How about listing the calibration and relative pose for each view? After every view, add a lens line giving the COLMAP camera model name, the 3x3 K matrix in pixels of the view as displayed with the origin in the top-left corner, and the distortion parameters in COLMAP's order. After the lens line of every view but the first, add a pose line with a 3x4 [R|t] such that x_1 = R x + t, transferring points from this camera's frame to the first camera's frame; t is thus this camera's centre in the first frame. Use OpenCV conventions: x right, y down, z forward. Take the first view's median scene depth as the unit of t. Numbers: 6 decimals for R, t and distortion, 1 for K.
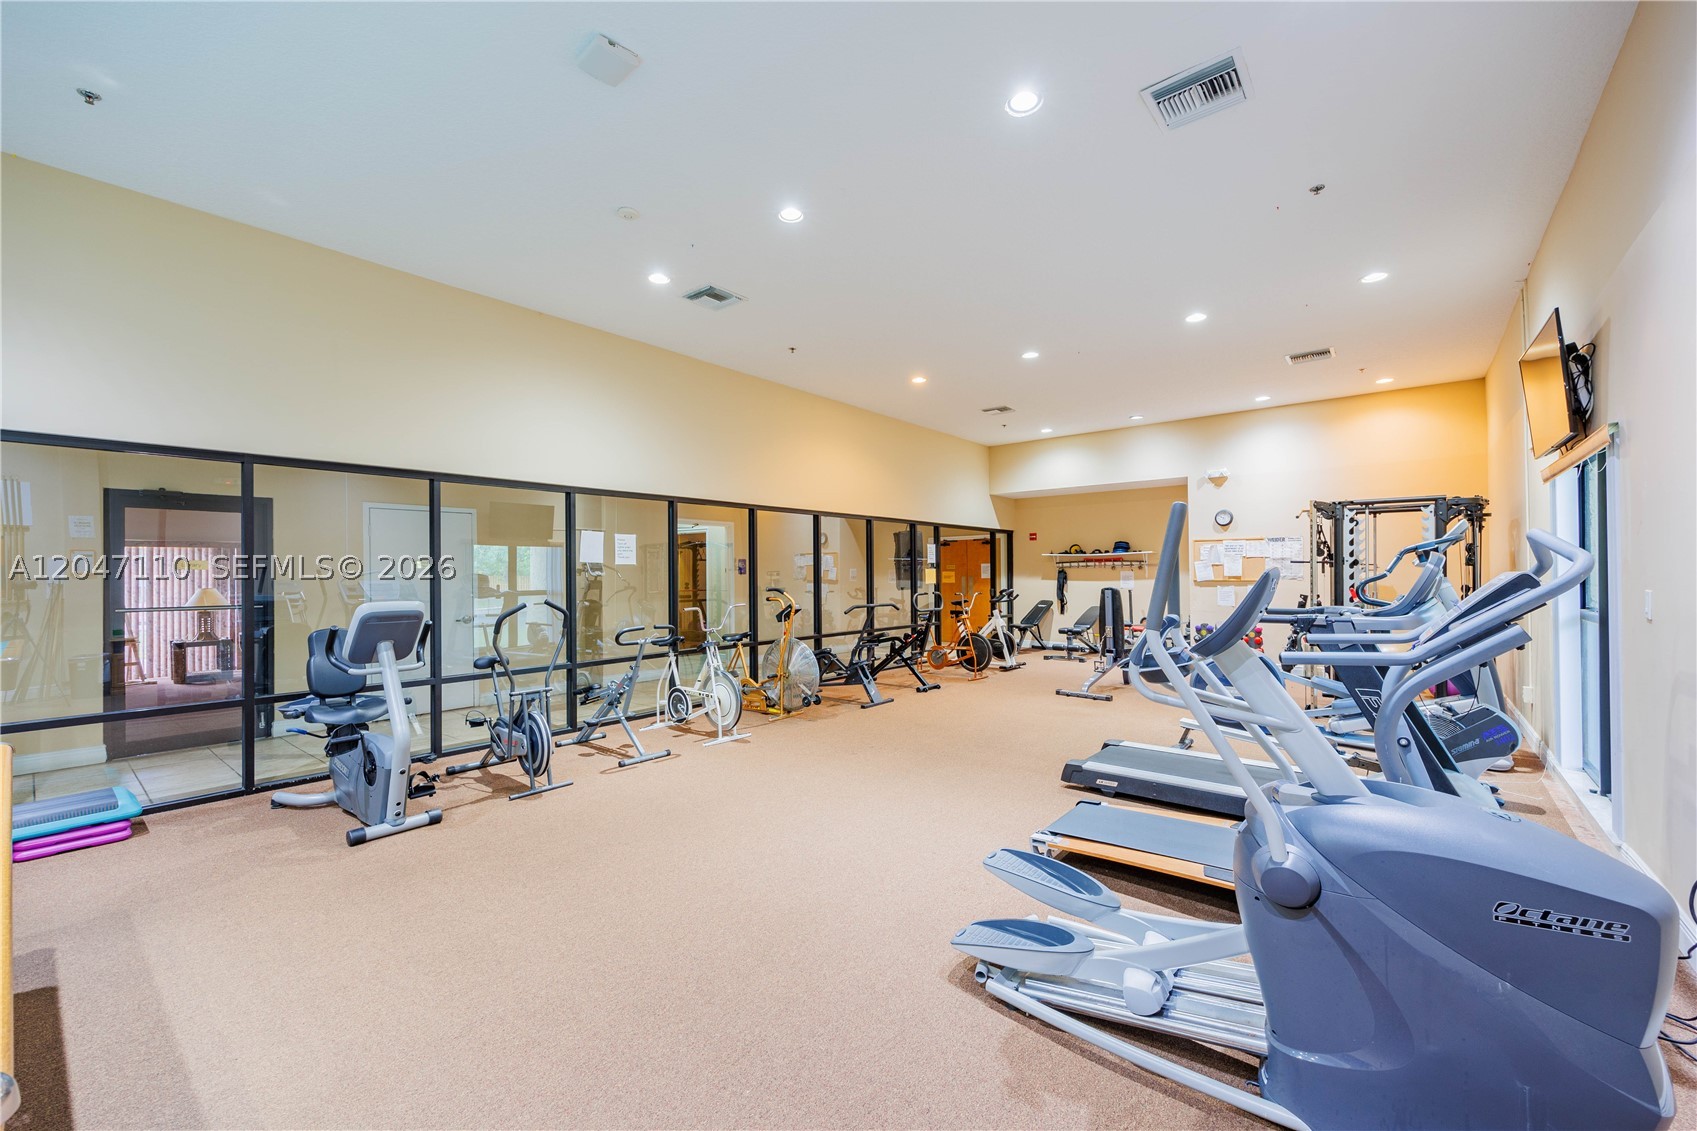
lens RADIAL K [[683.4, 0, 848.6], [0, 683.4, 573.0], [0, 0, 1]] dist [0.000749, 0.000447]
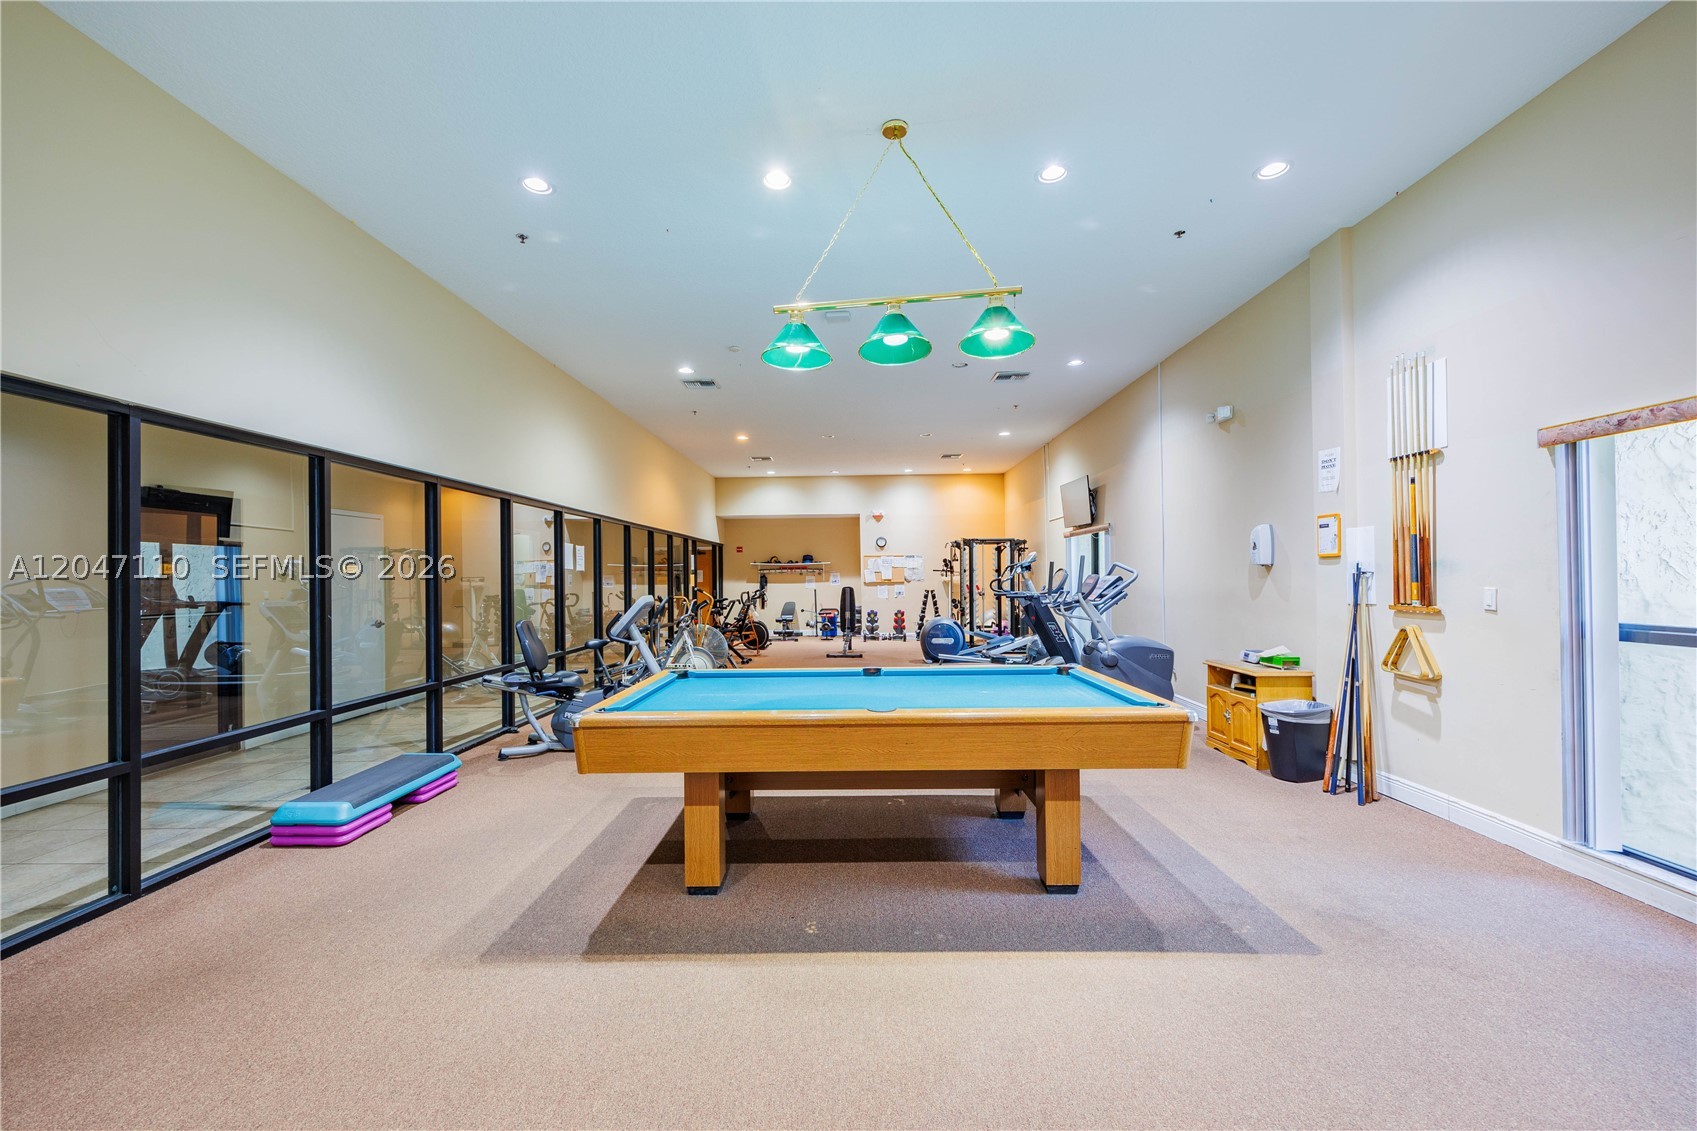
lens RADIAL K [[683.4, 0, 849.6], [0, 683.4, 567.6], [0, 0, 1]] dist [0.000749, 0.000447]
pose [[0.784850, 0.009627, 0.619611, -0.446096], [0.000570, 0.999868, -0.016259, 0.002781], [-0.619685, 0.013114, 0.784741, -0.165492]]
